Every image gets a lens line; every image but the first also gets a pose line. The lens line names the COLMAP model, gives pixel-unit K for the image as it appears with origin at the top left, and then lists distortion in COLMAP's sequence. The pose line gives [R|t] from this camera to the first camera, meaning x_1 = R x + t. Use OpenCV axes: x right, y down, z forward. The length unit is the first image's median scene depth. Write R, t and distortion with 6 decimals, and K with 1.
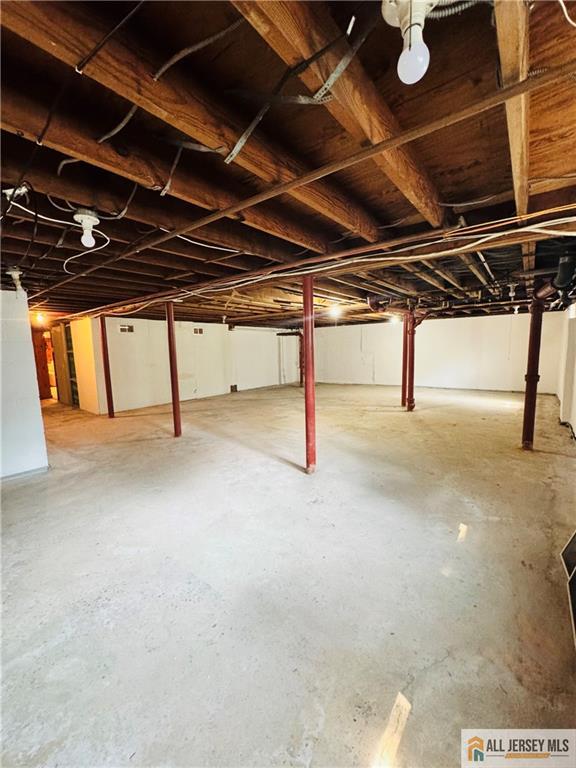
lens RADIAL K [[307.3, 0, 288.6], [0, 307.3, 382.9], [0, 0, 1]] dist [-0.002026, -0.000019]
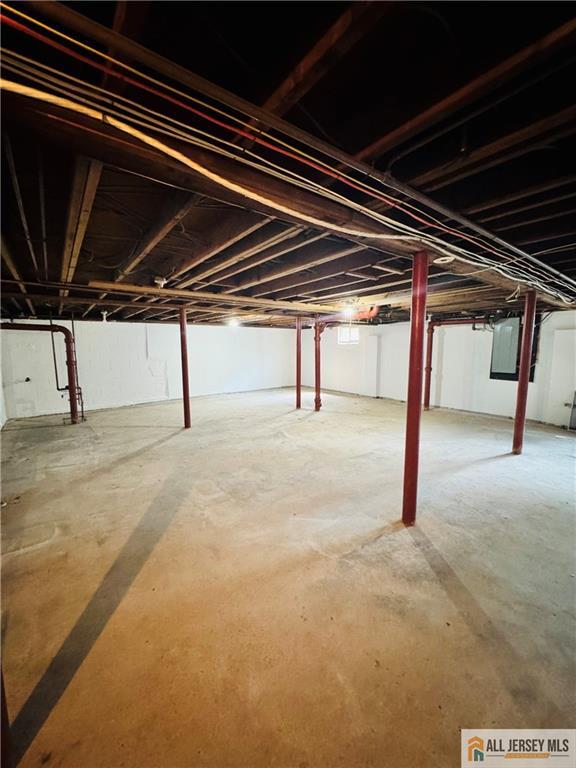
lens RADIAL K [[307.3, 0, 289.0], [0, 307.3, 385.7], [0, 0, 1]] dist [-0.002026, -0.000019]
pose [[0.245033, -0.099792, 0.964365, -0.810440], [0.115452, 0.990614, 0.073173, -0.103003], [-0.962616, 0.093408, 0.254255, 0.958806]]
